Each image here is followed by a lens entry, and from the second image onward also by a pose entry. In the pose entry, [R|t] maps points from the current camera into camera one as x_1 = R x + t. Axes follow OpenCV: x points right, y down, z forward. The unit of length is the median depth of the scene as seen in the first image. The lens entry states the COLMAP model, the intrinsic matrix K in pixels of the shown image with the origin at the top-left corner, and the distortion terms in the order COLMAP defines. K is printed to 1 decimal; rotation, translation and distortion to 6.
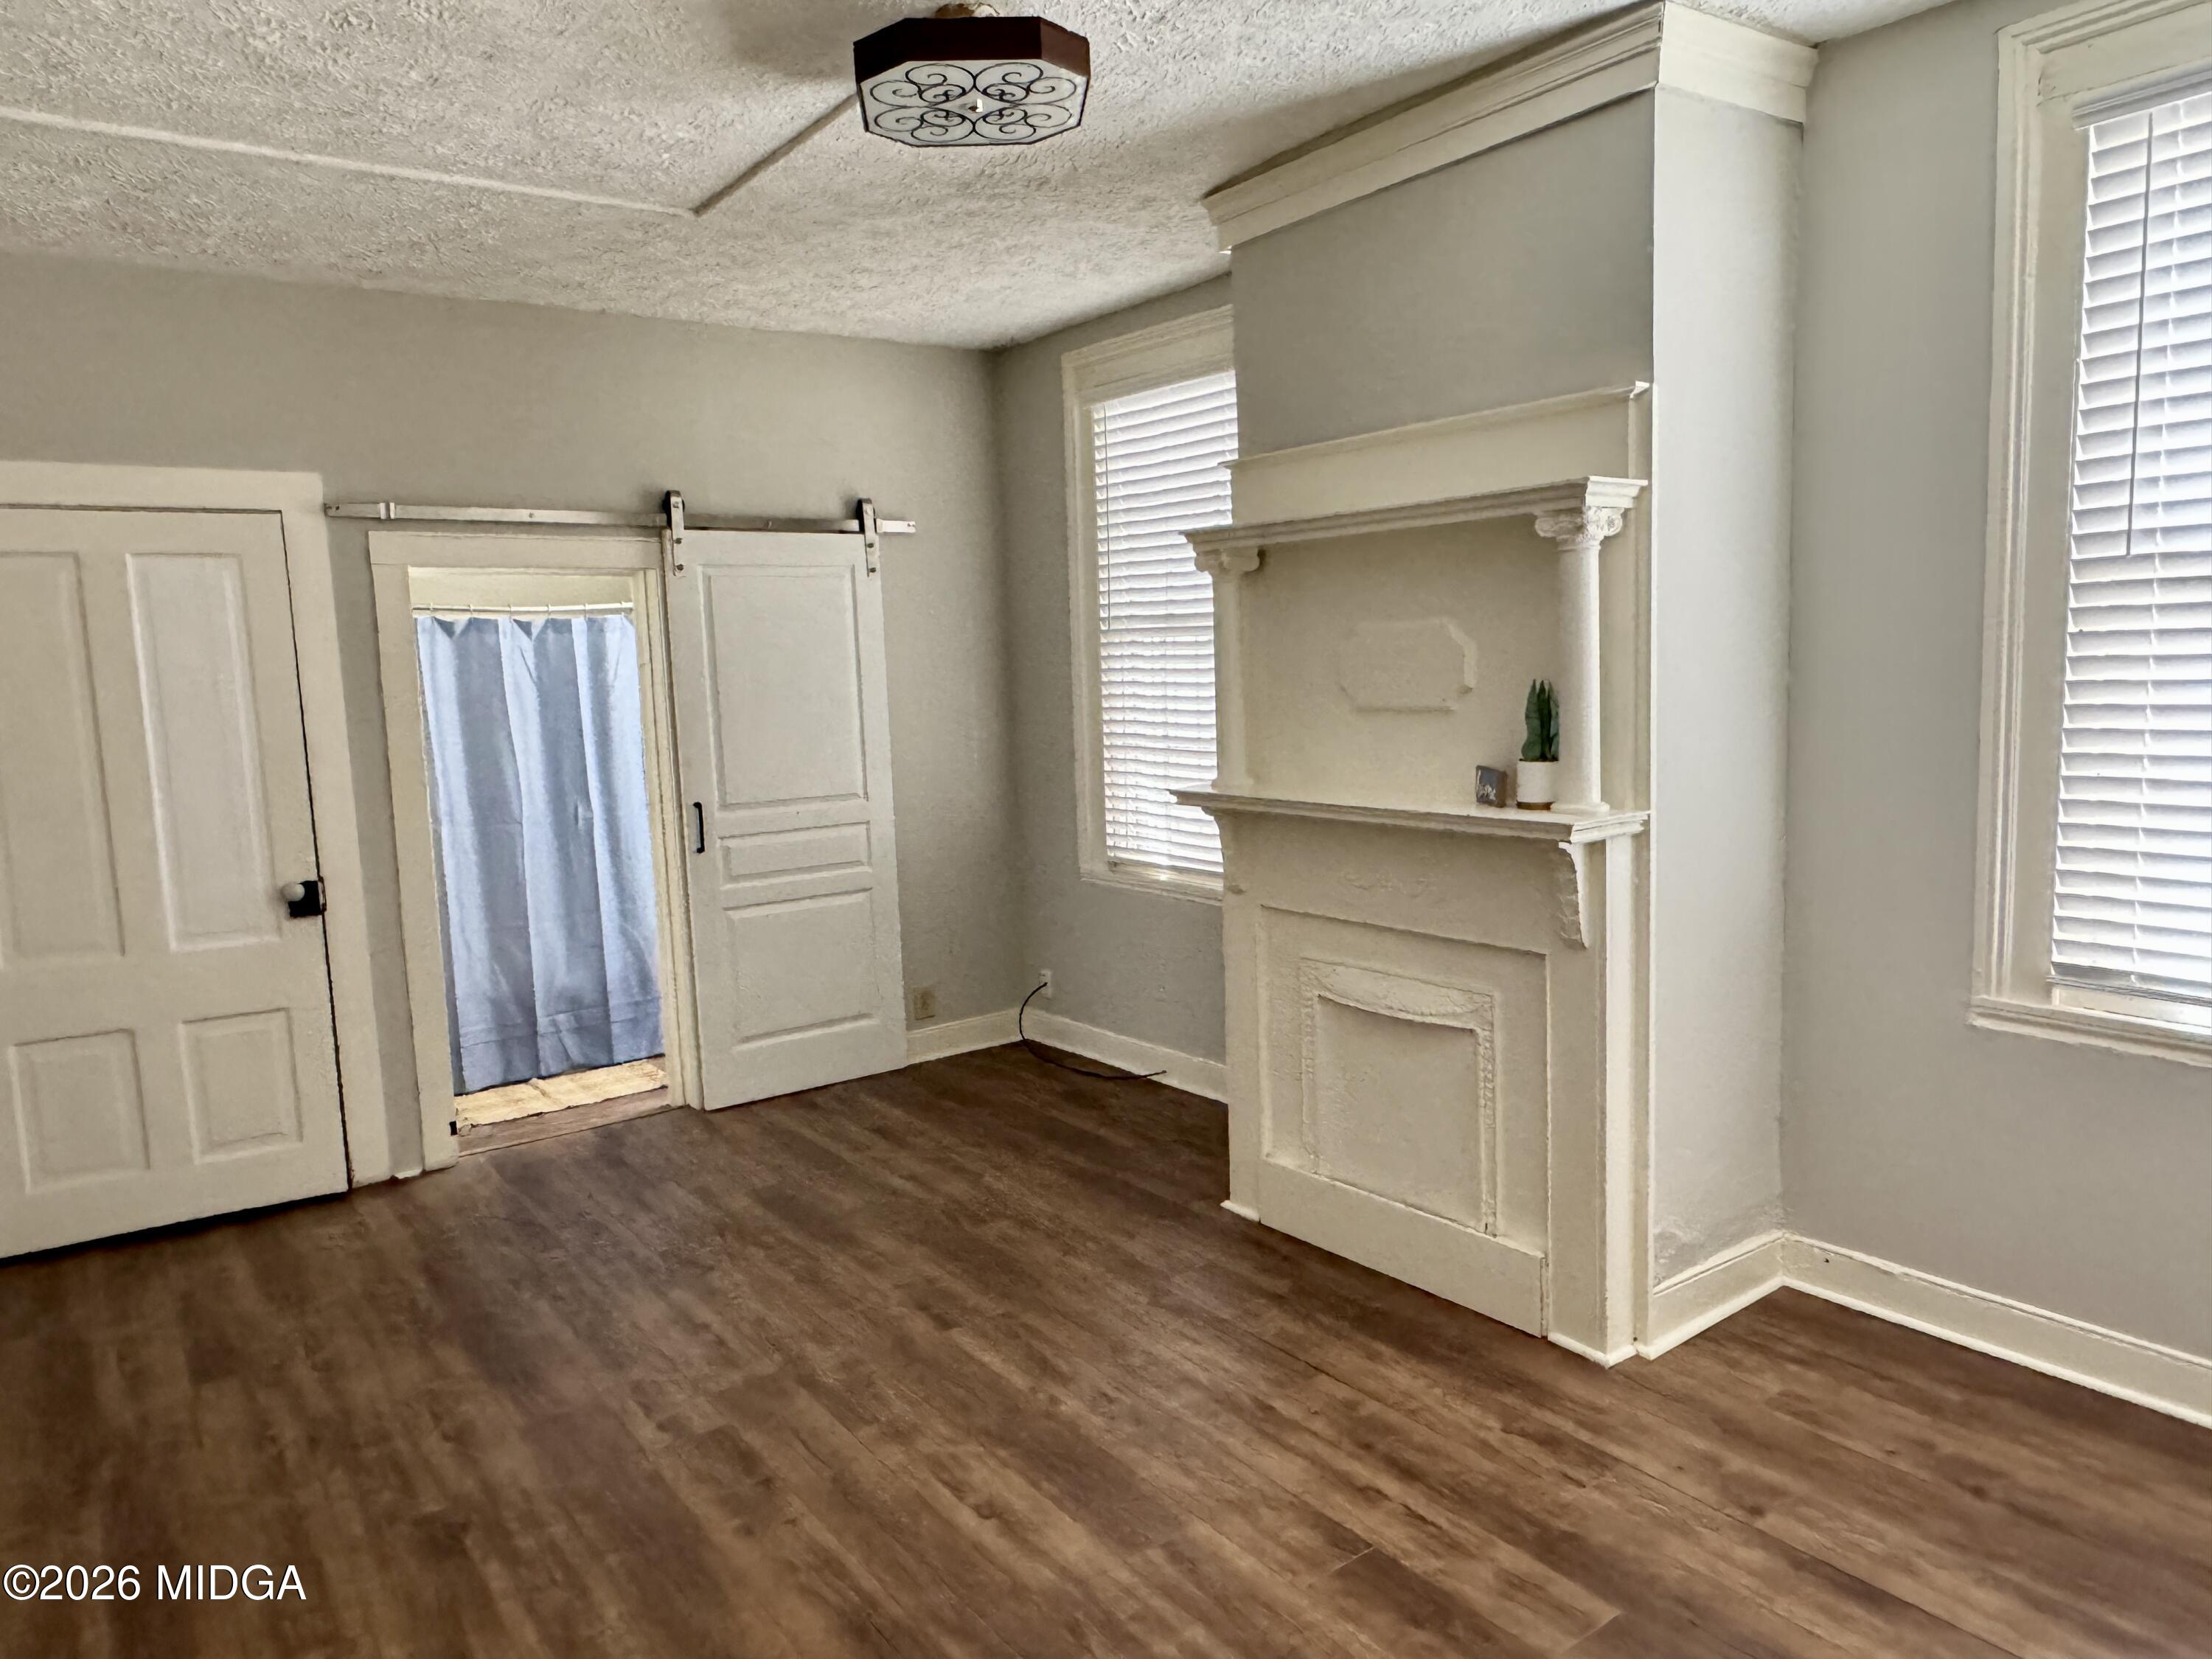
lens RADIAL K [[1487.3, 0, 1109.4], [0, 1487.3, 824.8], [0, 0, 1]] dist [0.013757, 0.002636]
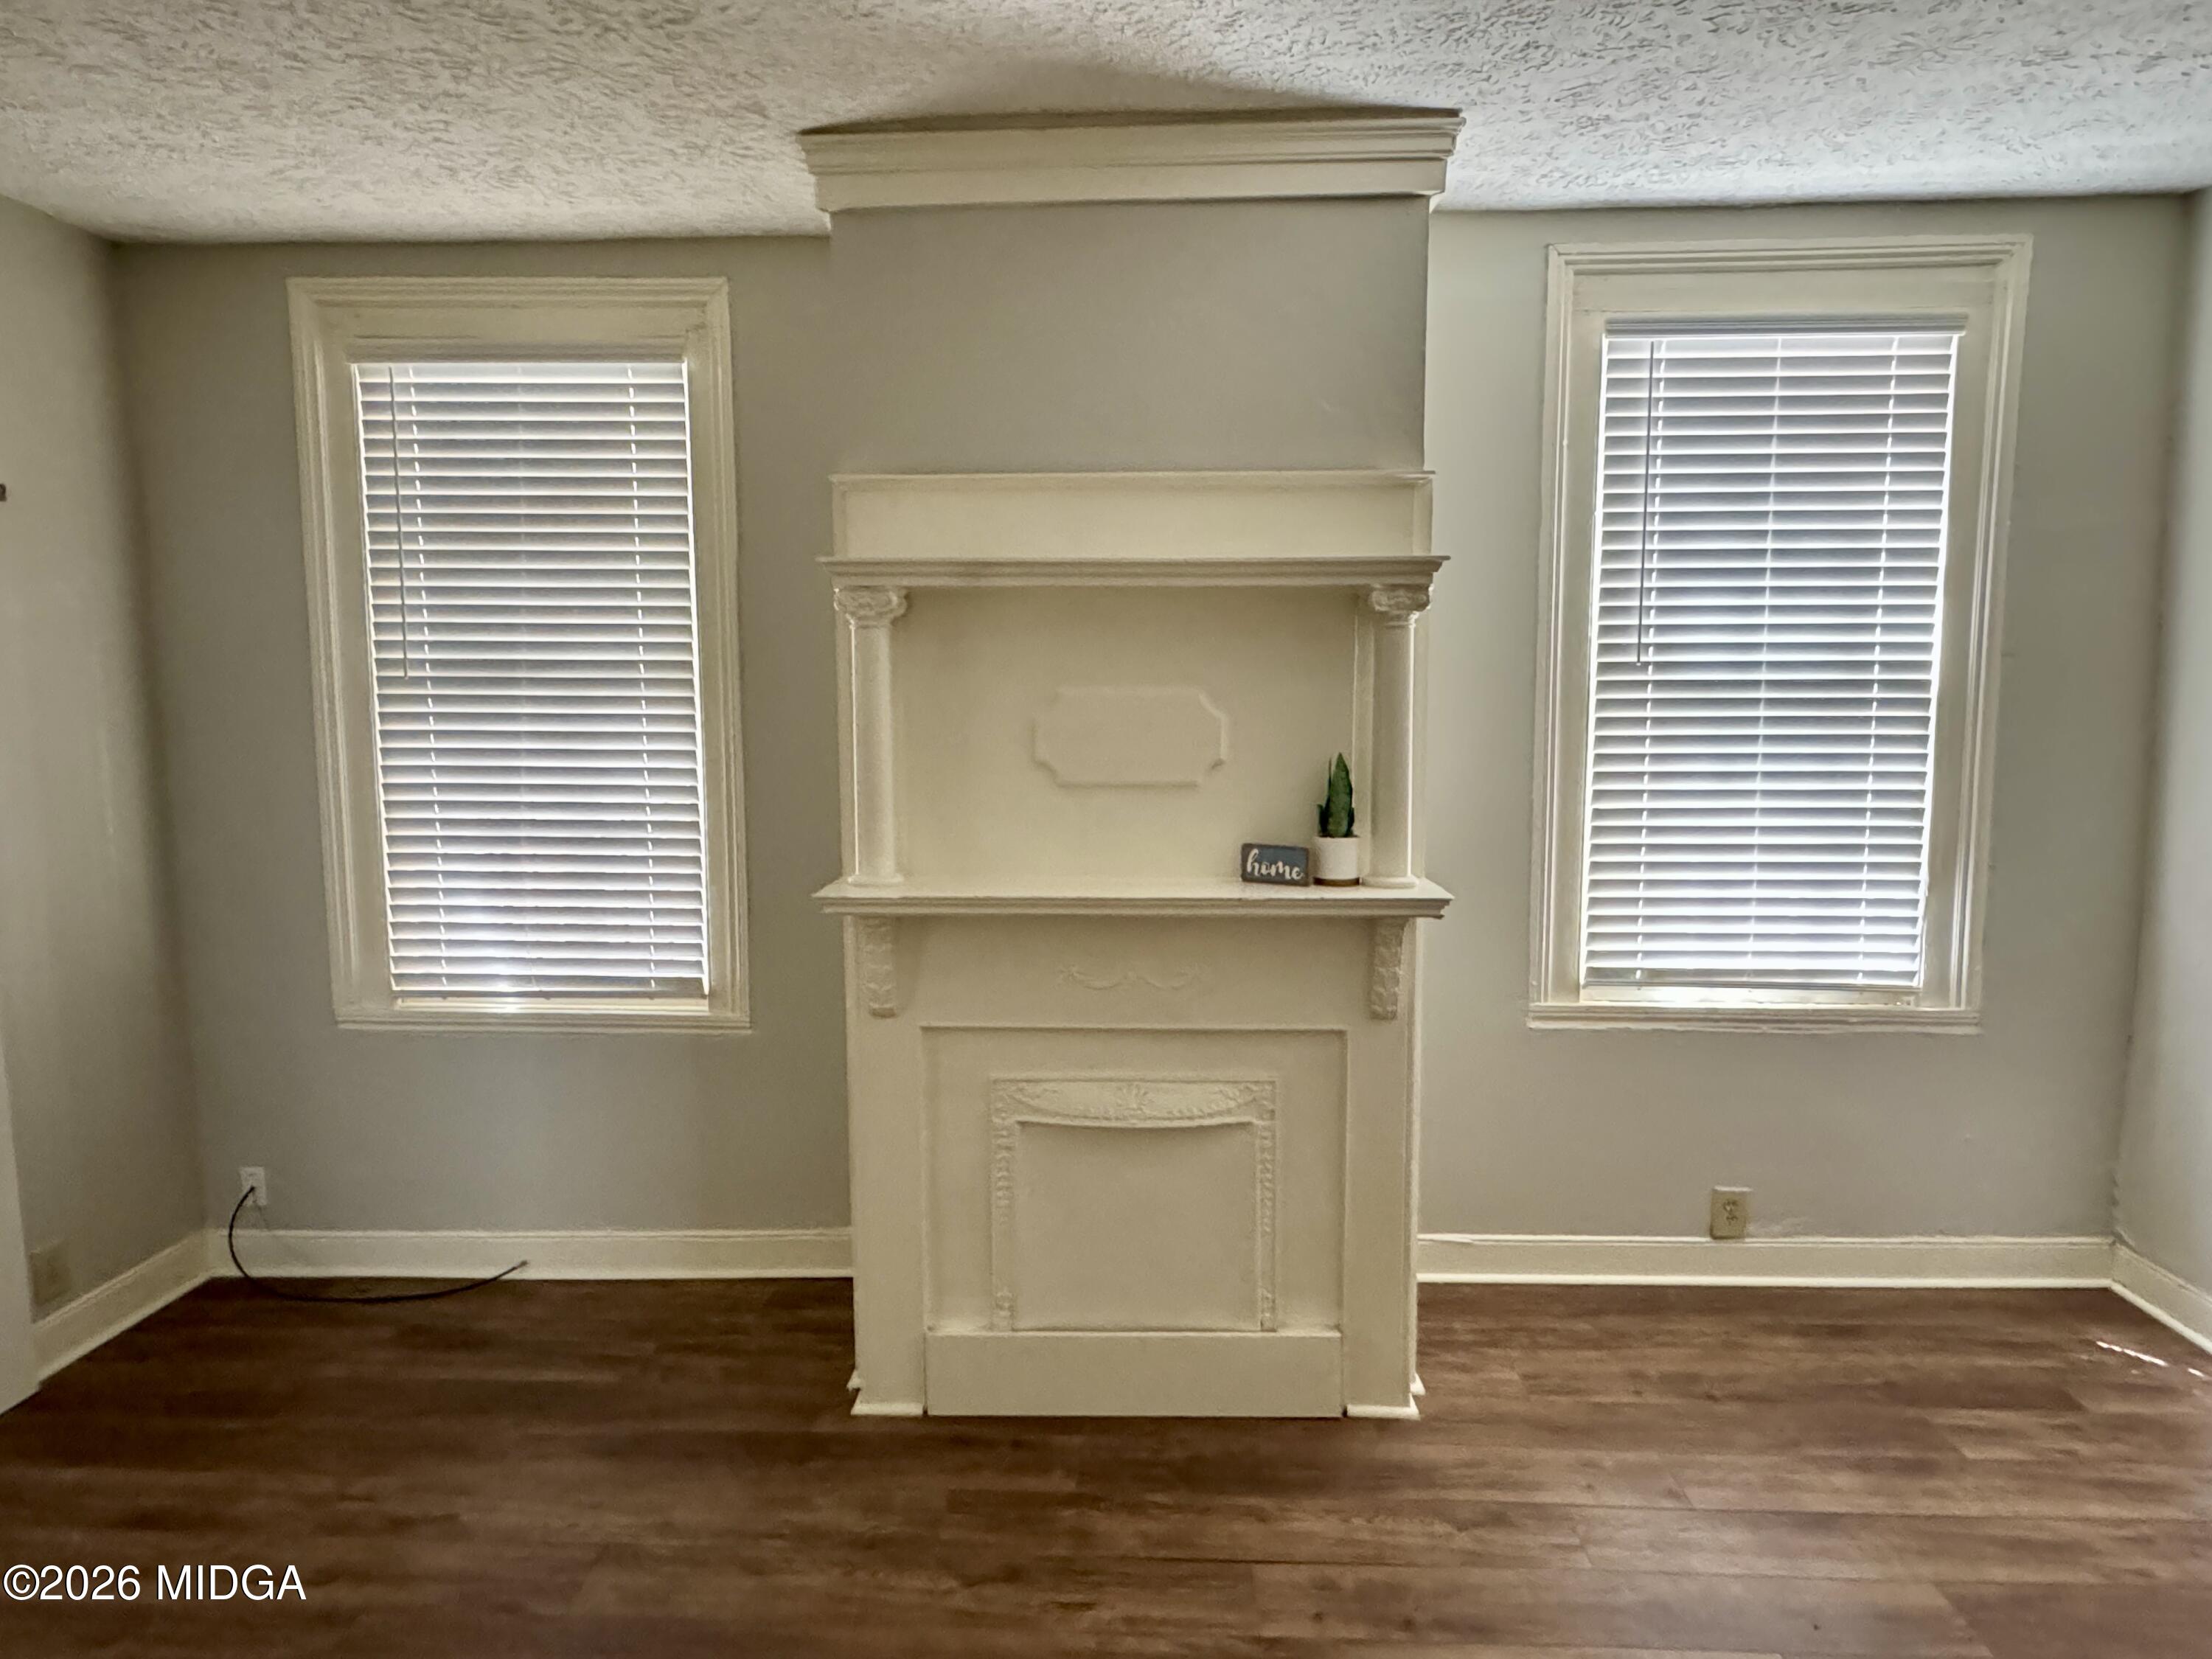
lens RADIAL K [[1262.4, 0, 1106.3], [0, 1262.4, 827.9], [0, 0, 1]] dist [-0.001078, 0.001613]
pose [[0.618621, -0.048002, 0.784222, -0.428986], [0.070784, 0.997478, 0.005218, -0.059101], [-0.782494, 0.052282, 0.620459, 0.560035]]
